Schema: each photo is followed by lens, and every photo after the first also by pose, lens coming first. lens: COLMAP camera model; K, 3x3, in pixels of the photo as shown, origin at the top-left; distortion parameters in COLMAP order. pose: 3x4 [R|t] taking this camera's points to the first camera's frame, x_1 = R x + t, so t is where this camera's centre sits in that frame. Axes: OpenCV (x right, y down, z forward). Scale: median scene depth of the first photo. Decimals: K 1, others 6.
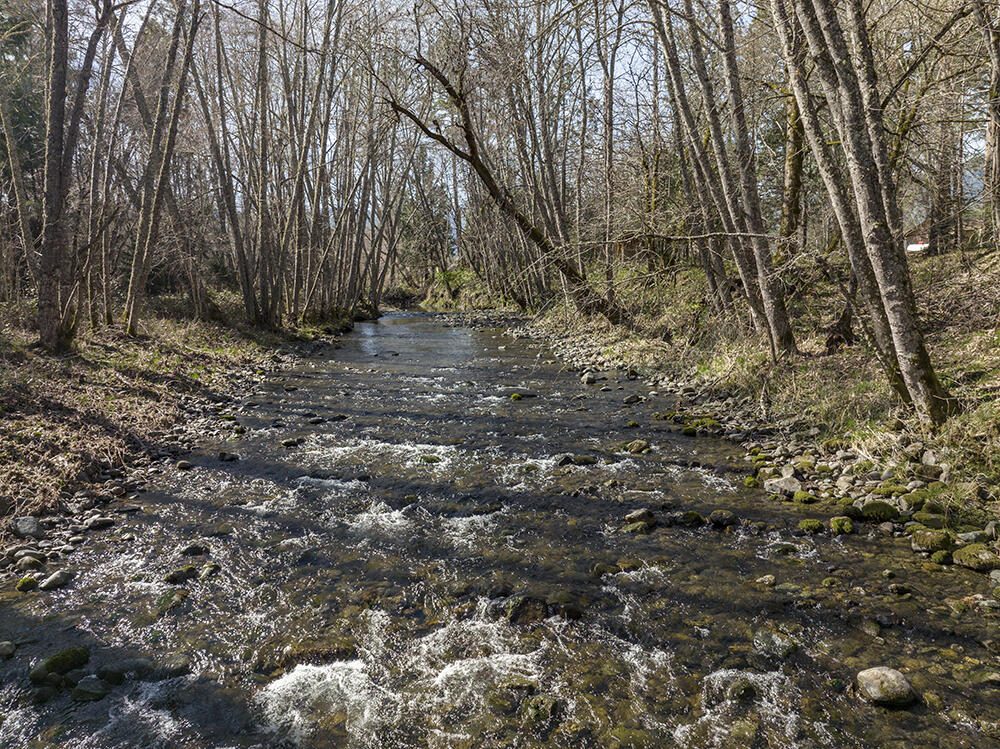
lens RADIAL K [[707.4, 0, 501.6], [0, 707.4, 371.5], [0, 0, 1]] dist [-0.038018, -0.000877]
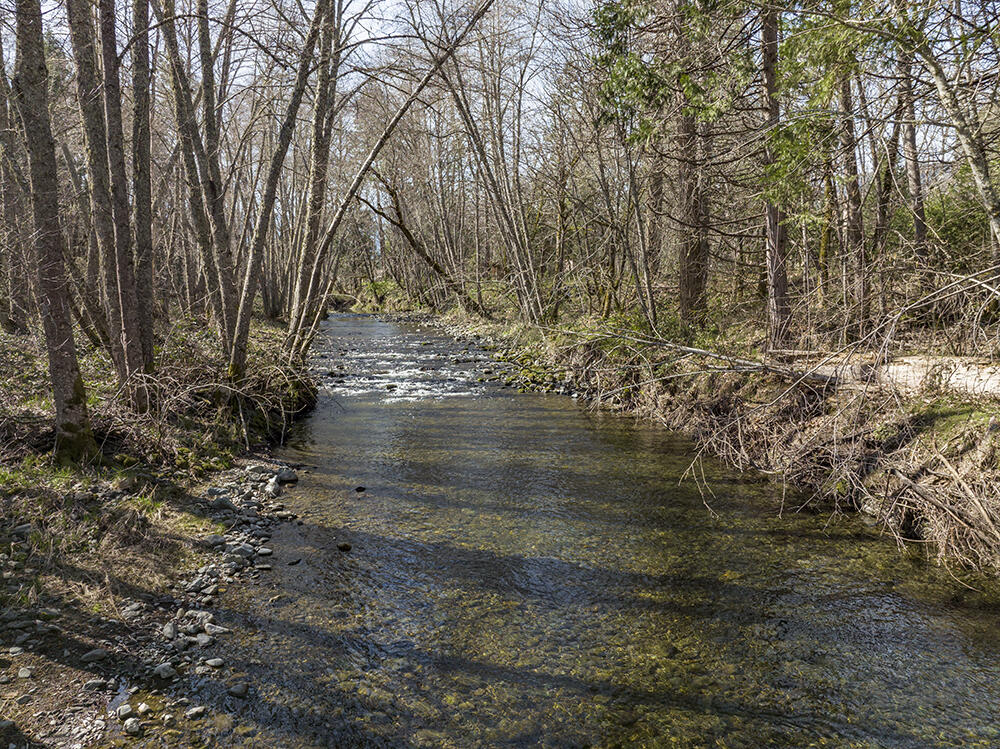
lens RADIAL K [[707.4, 0, 497.4], [0, 707.4, 373.8], [0, 0, 1]] dist [-0.038018, -0.000877]
pose [[0.993899, -0.013929, 0.109413, 0.000987], [0.014382, 0.999891, -0.003353, 0.032547], [-0.109354, 0.004906, 0.993991, -0.303678]]
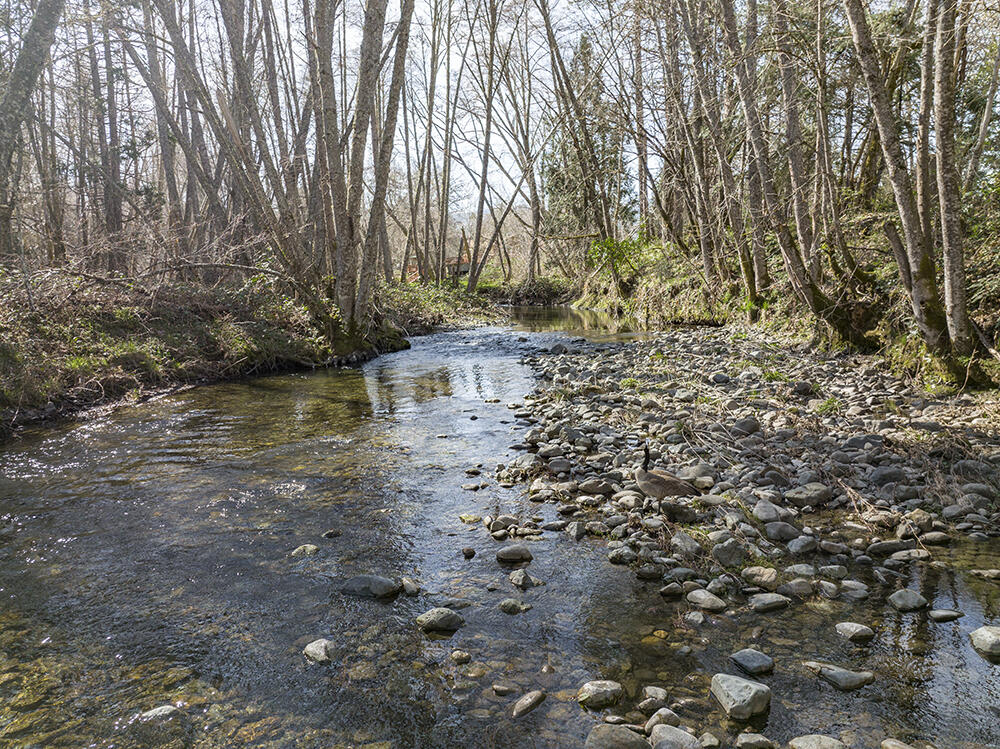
lens RADIAL K [[707.4, 0, 500.0], [0, 707.4, 374.2], [0, 0, 1]] dist [-0.038018, -0.000877]
pose [[0.963562, 0.033608, -0.265367, -0.021521], [-0.030876, 0.999419, 0.014463, -0.058785], [0.265699, -0.005742, 0.964039, 0.549277]]
